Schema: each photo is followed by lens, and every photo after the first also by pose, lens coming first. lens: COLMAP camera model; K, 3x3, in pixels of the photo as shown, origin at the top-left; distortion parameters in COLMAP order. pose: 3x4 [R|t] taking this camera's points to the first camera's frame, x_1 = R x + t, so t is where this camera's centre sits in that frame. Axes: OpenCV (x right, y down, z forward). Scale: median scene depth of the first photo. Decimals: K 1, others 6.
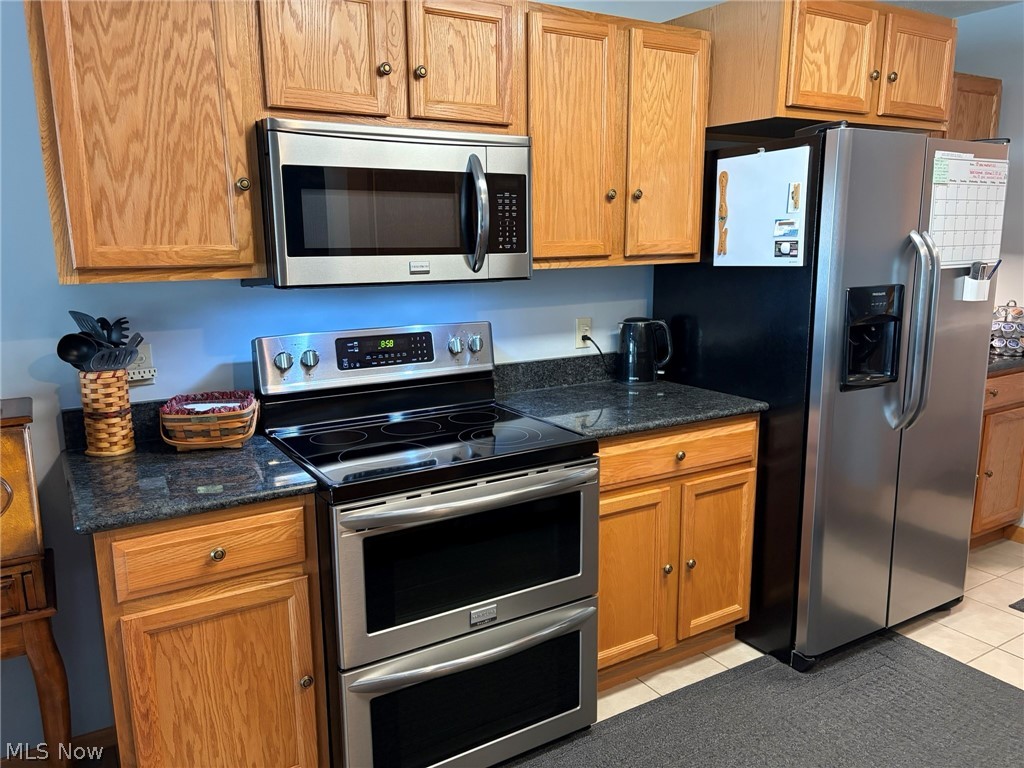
lens RADIAL K [[770.2, 0, 514.2], [0, 770.2, 395.0], [0, 0, 1]] dist [0.053330, -0.058108]
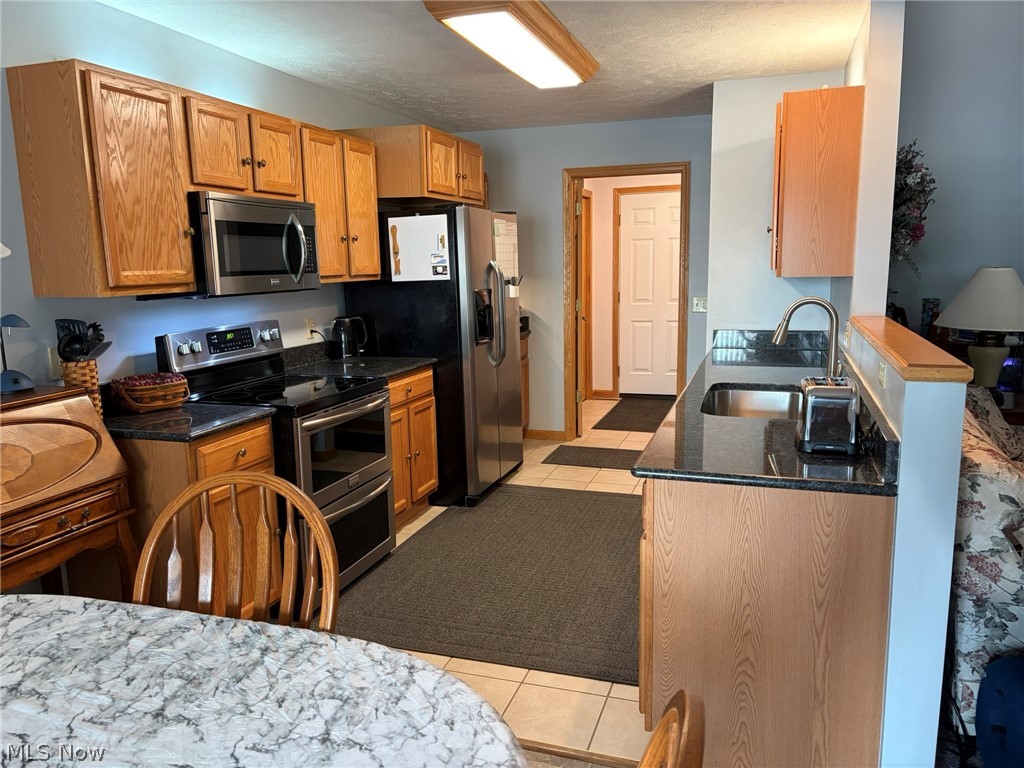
lens RADIAL K [[770.2, 0, 513.0], [0, 770.2, 406.2], [0, 0, 1]] dist [0.053330, -0.058108]
pose [[0.764850, -0.125095, 0.631946, -0.649232], [0.139620, 0.989838, 0.026958, 0.093633], [-0.628896, 0.067614, 0.774544, -0.445067]]
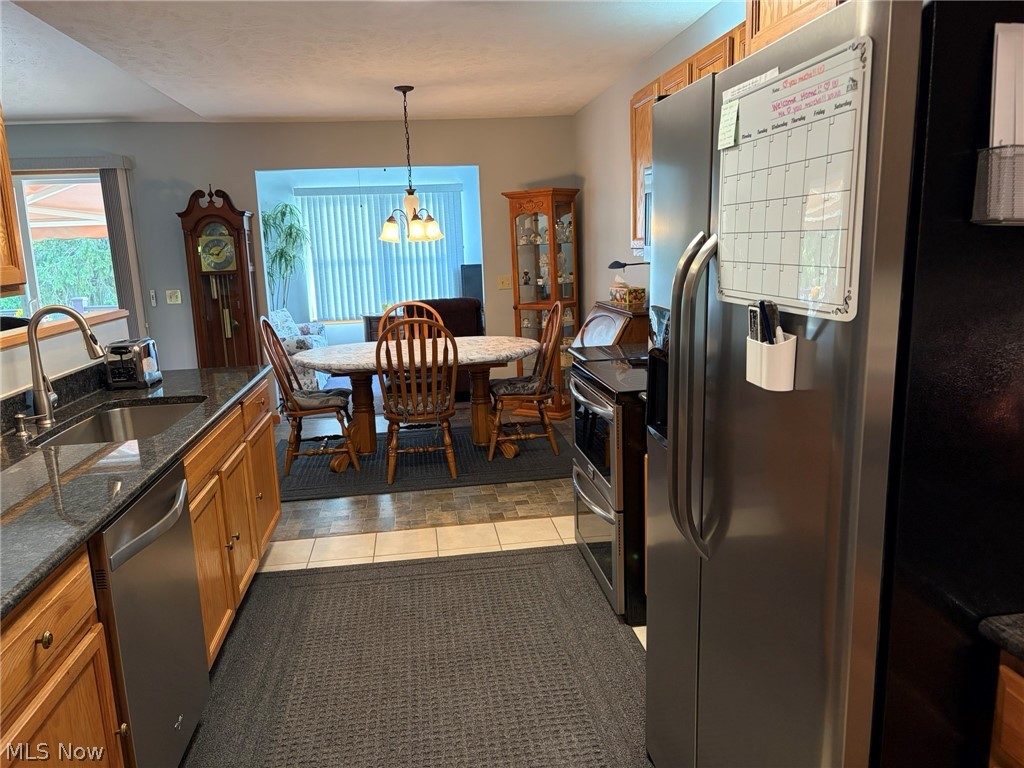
lens RADIAL K [[770.2, 0, 515.2], [0, 770.2, 387.0], [0, 0, 1]] dist [0.053330, -0.058108]
pose [[-0.406018, 0.198051, -0.892146, 1.090155], [-0.141224, 0.950909, 0.275368, -0.231589], [0.902887, 0.237797, -0.358116, 1.059826]]
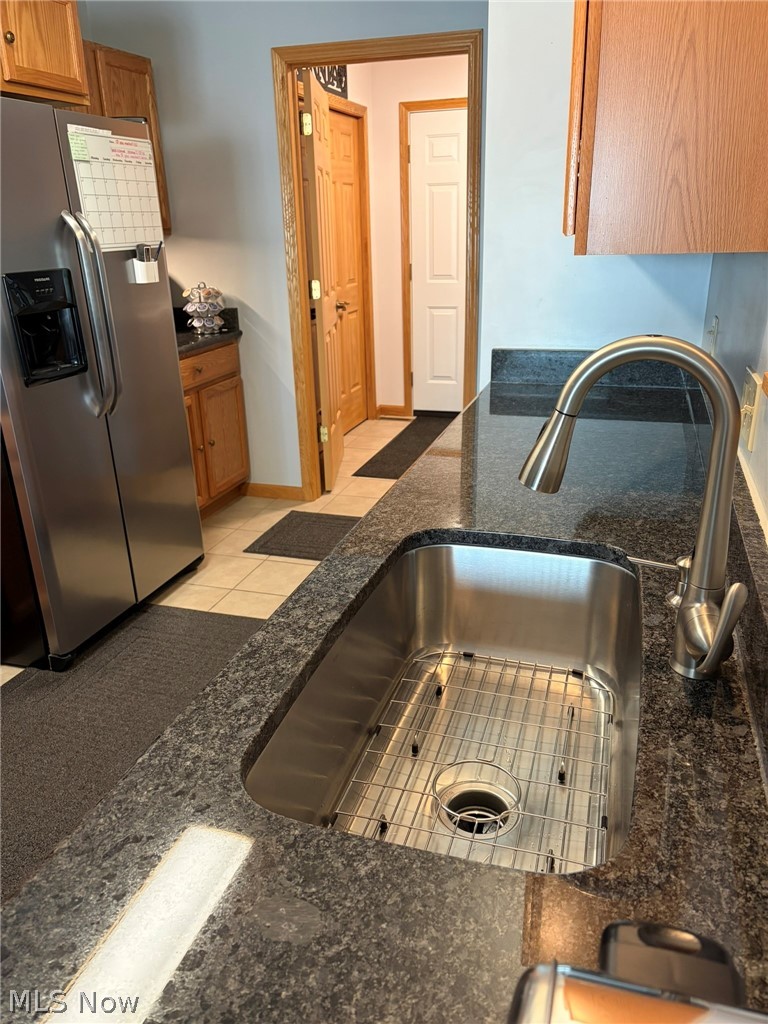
lens RADIAL K [[770.2, 0, 392.9], [0, 770.2, 518.0], [0, 0, 1]] dist [0.053330, -0.058108]
pose [[0.752065, -0.243871, 0.612312, 0.125570], [0.146980, 0.967688, 0.204884, 0.020535], [-0.642492, -0.064088, 0.763608, -0.031511]]
